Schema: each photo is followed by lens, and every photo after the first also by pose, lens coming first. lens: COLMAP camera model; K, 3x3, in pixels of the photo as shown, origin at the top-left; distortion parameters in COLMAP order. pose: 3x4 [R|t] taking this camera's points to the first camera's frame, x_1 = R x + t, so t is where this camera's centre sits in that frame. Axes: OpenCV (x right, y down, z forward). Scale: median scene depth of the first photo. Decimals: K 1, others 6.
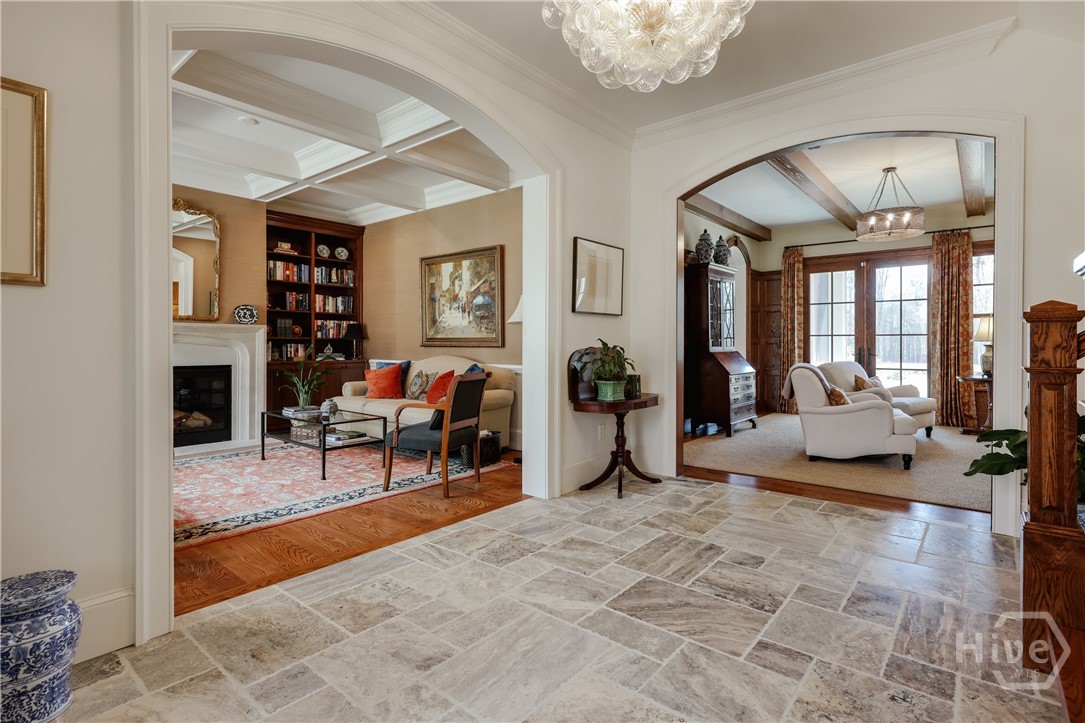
lens RADIAL K [[547.3, 0, 537.2], [0, 547.3, 350.6], [0, 0, 1]] dist [0.004776, -0.000937]
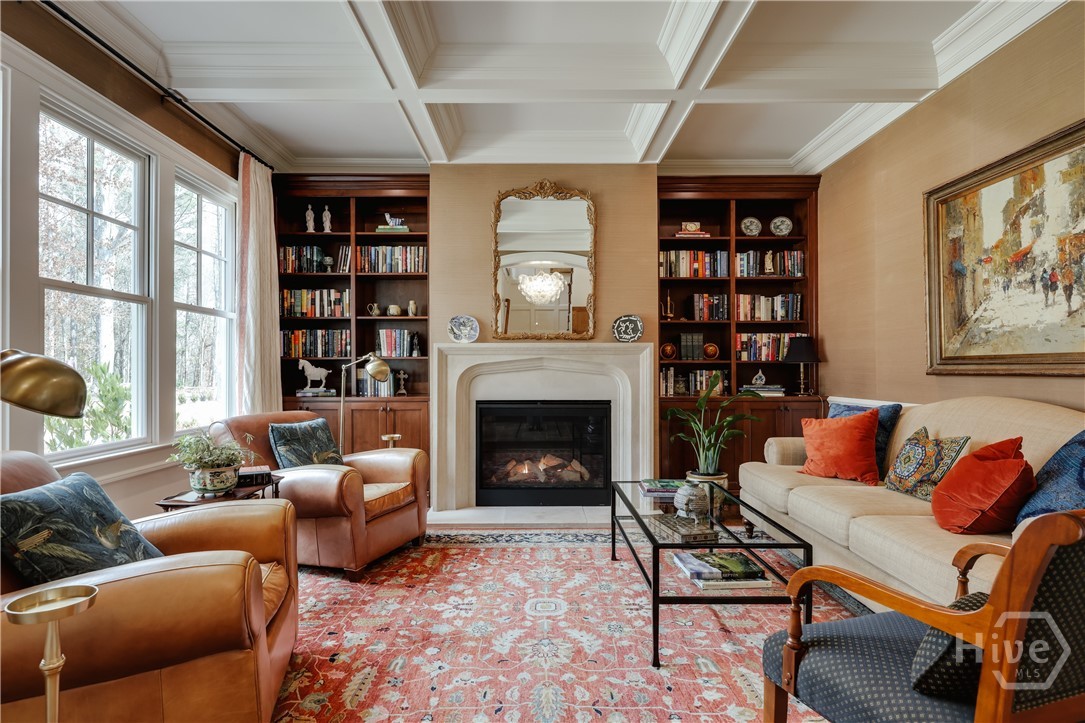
lens RADIAL K [[547.3, 0, 542.4], [0, 547.3, 365.1], [0, 0, 1]] dist [0.004776, -0.000937]
pose [[0.652744, -0.011201, -0.757496, -0.072054], [-0.004790, 0.999810, -0.018912, -0.005662], [0.757564, 0.015973, 0.652566, 0.451005]]
